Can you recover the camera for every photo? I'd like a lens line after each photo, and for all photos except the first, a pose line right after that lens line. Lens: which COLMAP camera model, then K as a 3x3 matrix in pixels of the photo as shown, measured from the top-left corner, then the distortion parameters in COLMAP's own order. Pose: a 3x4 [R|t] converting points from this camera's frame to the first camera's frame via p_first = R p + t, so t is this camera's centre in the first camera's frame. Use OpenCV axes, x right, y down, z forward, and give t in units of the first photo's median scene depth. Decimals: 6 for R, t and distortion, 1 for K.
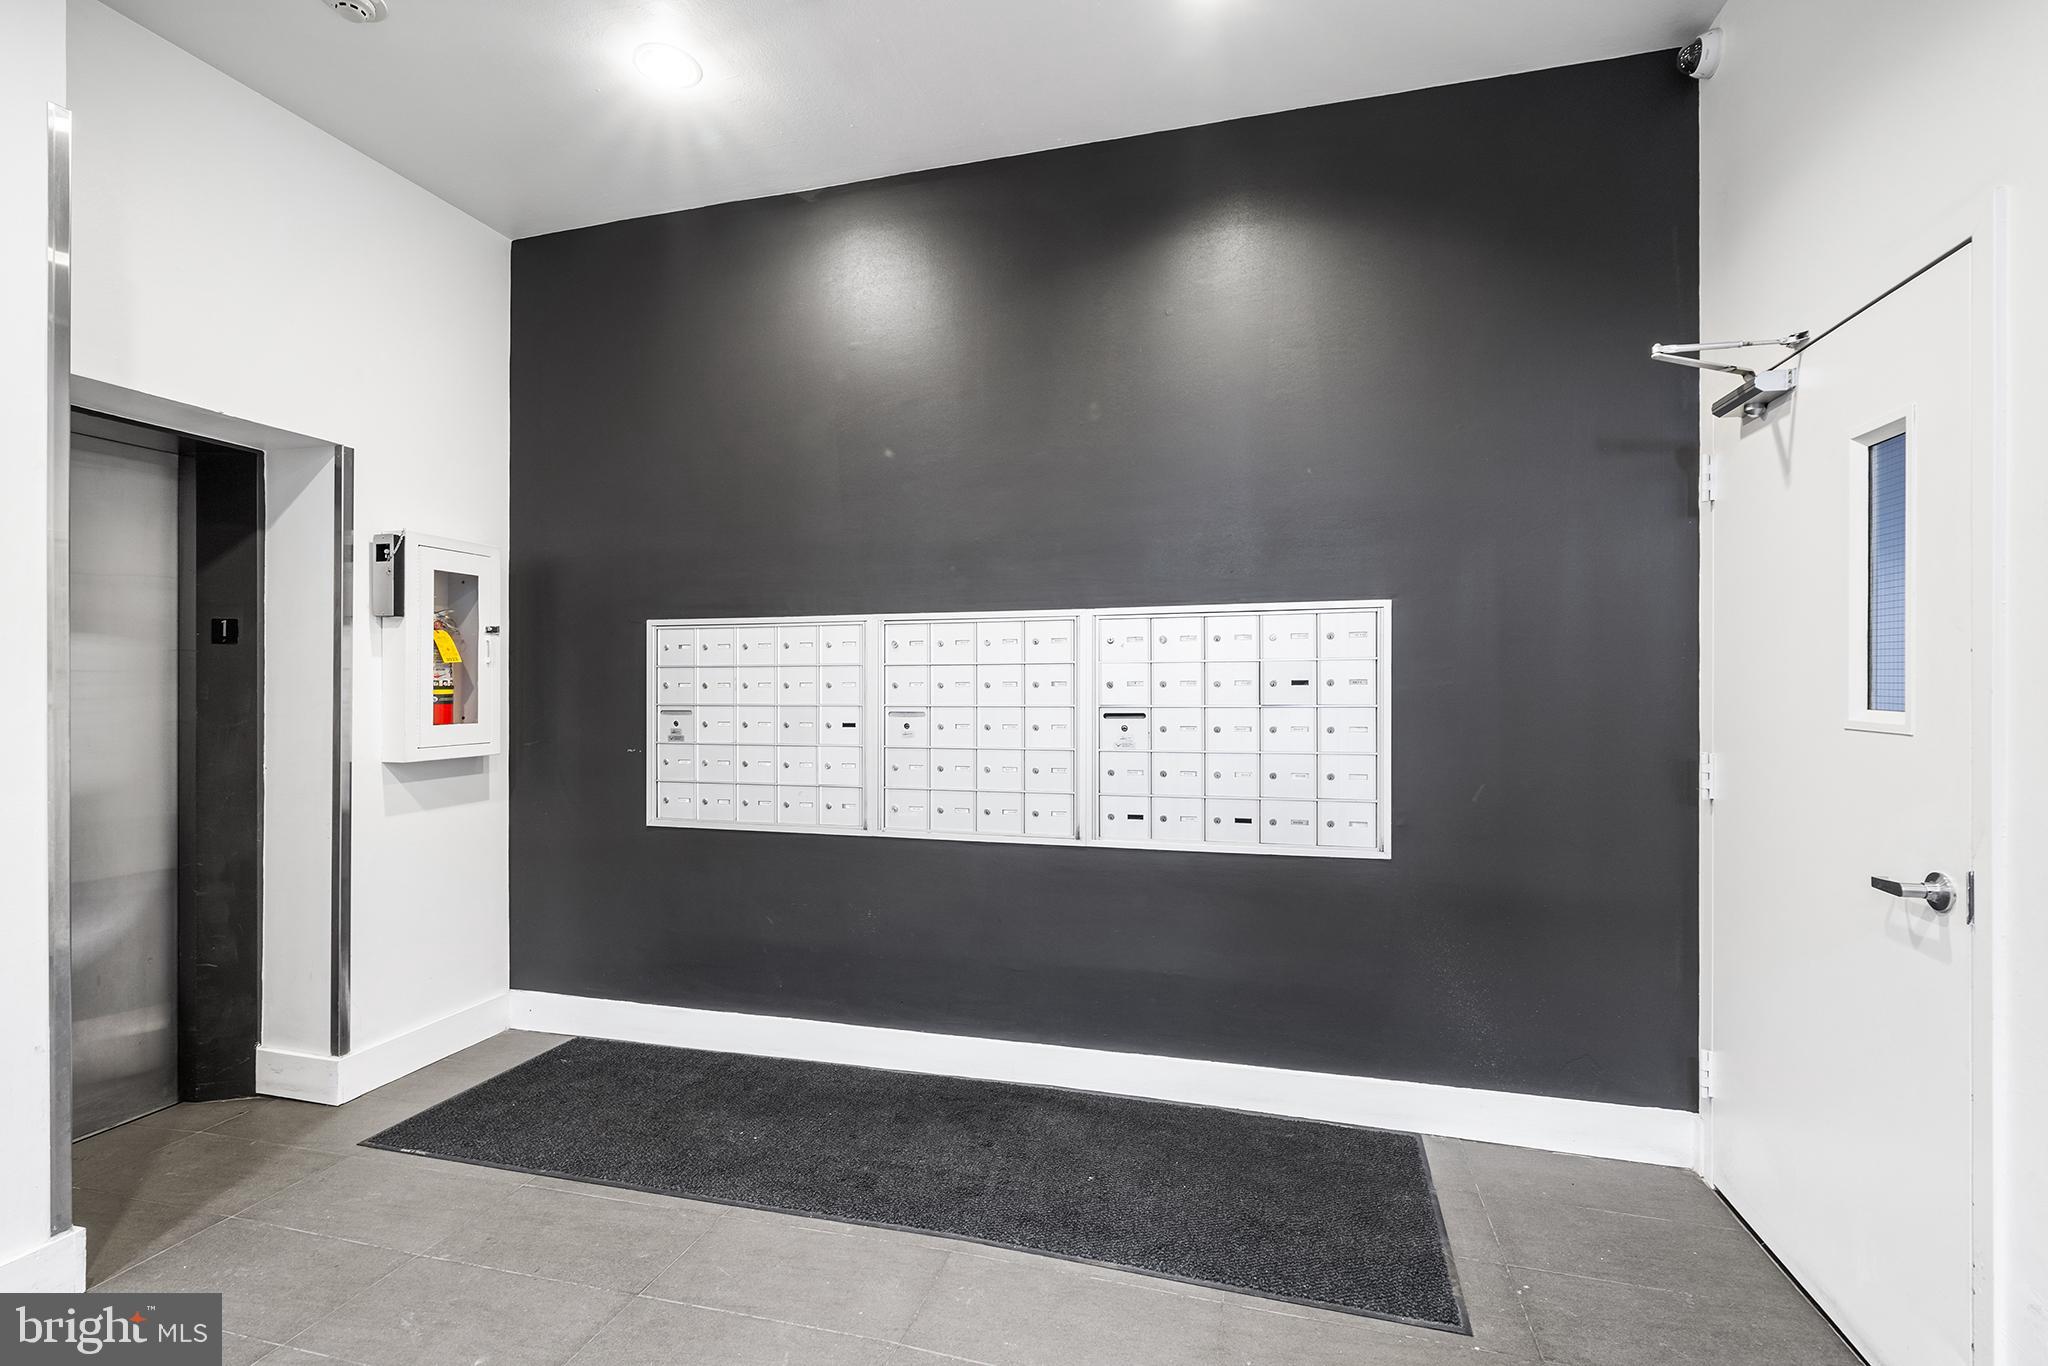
lens RADIAL K [[888.0, 0, 1026.1], [0, 888.0, 685.2], [0, 0, 1]] dist [0.002930, -0.000014]
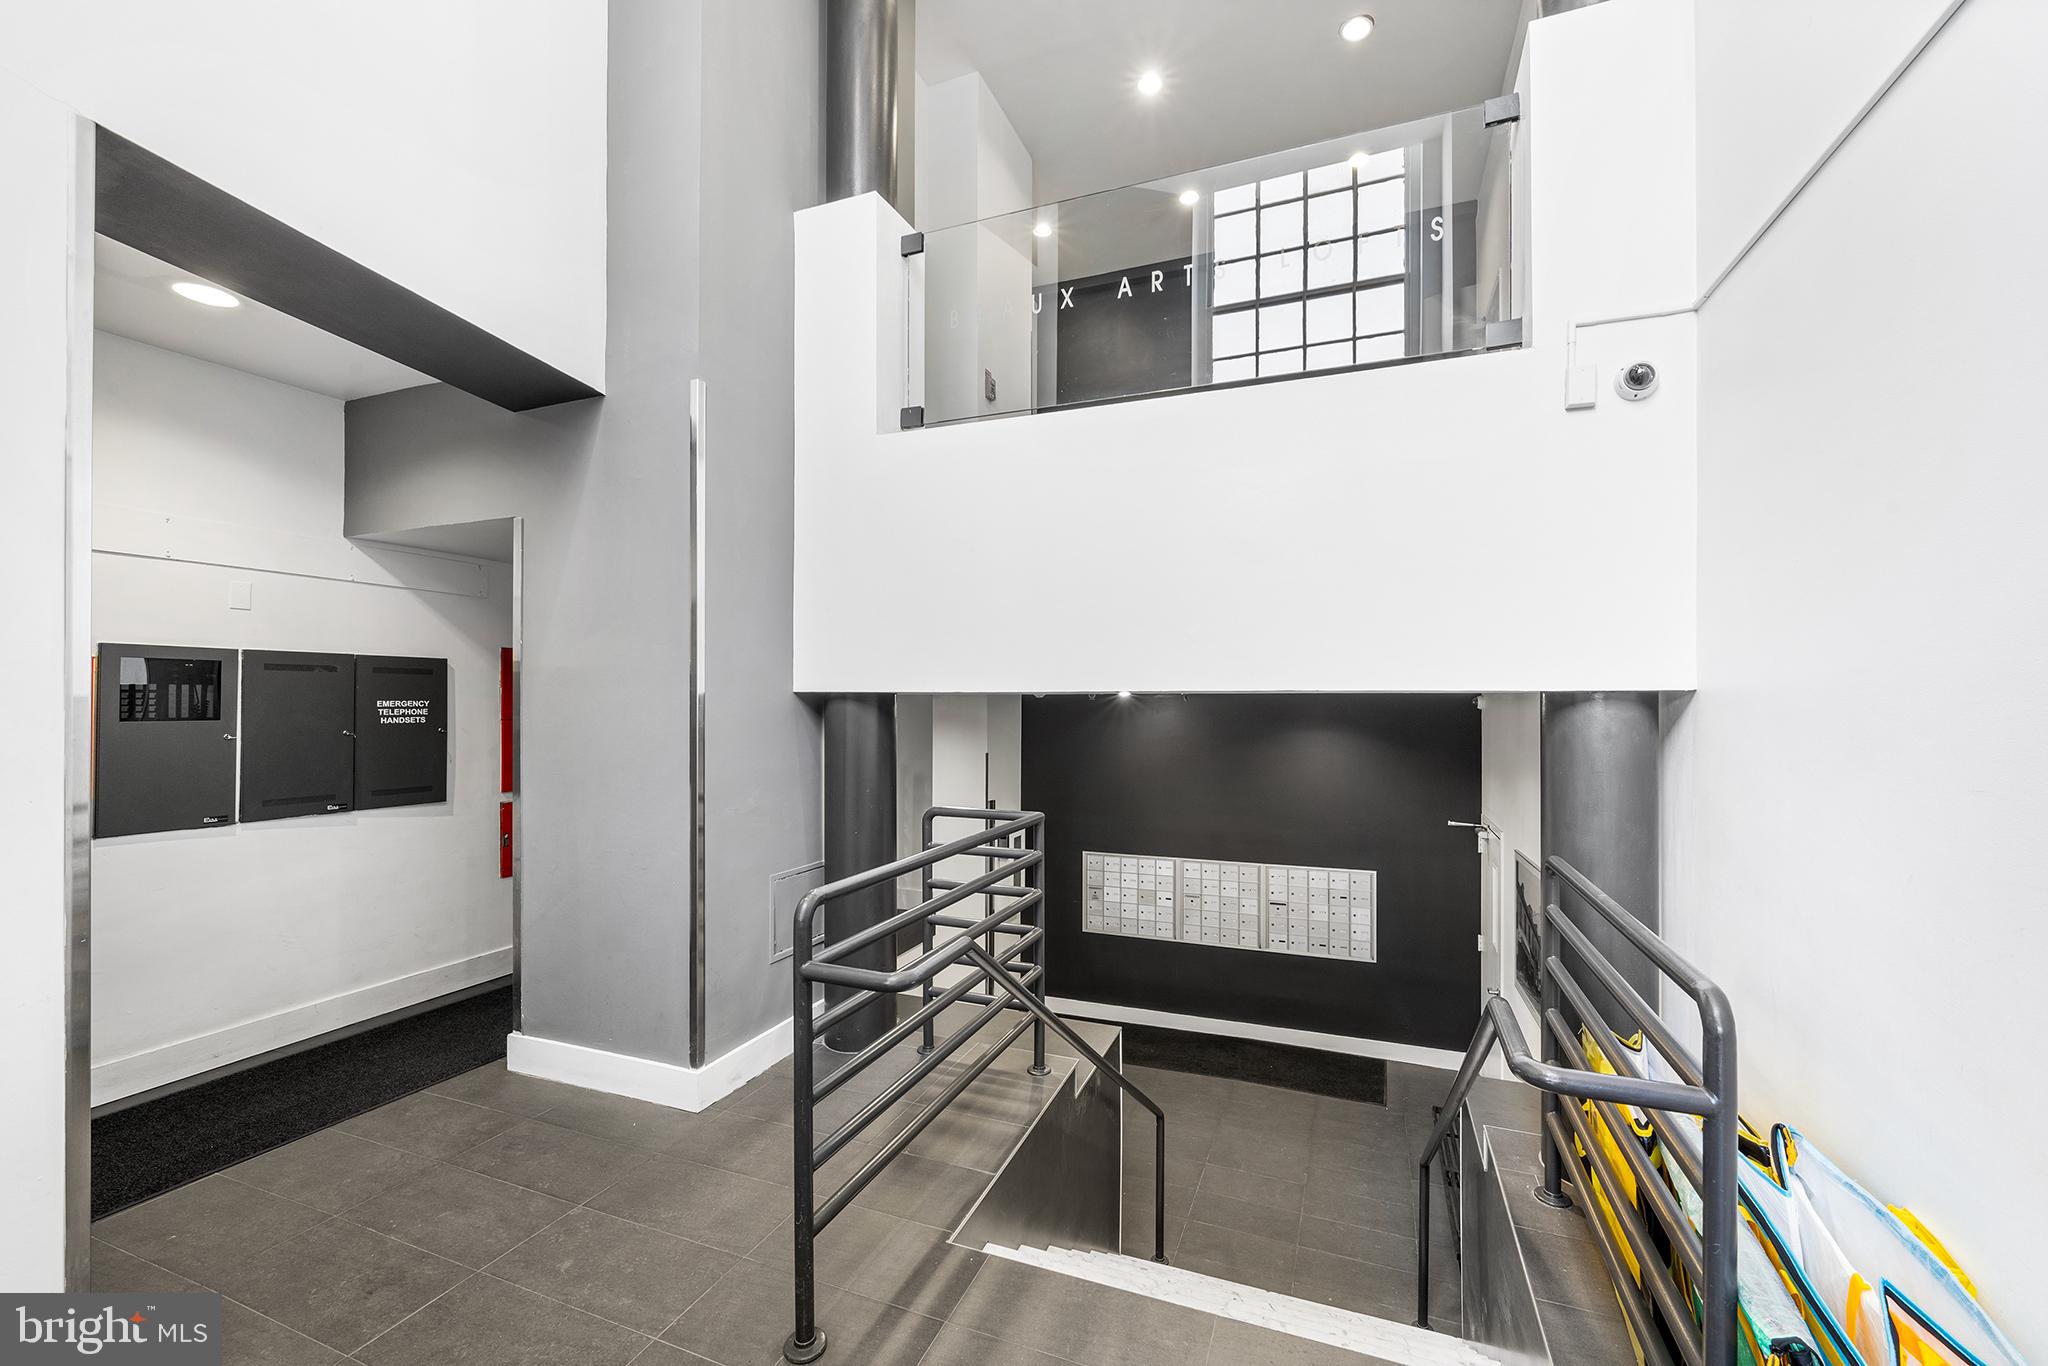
lens RADIAL K [[820.6, 0, 1029.6], [0, 820.6, 686.3], [0, 0, 1]] dist [-0.004081, 0.000399]
pose [[0.995248, 0.003179, -0.097326, -0.409139], [-0.003998, 0.999958, -0.008223, -0.616212], [0.097296, 0.008574, 0.995219, -1.603526]]
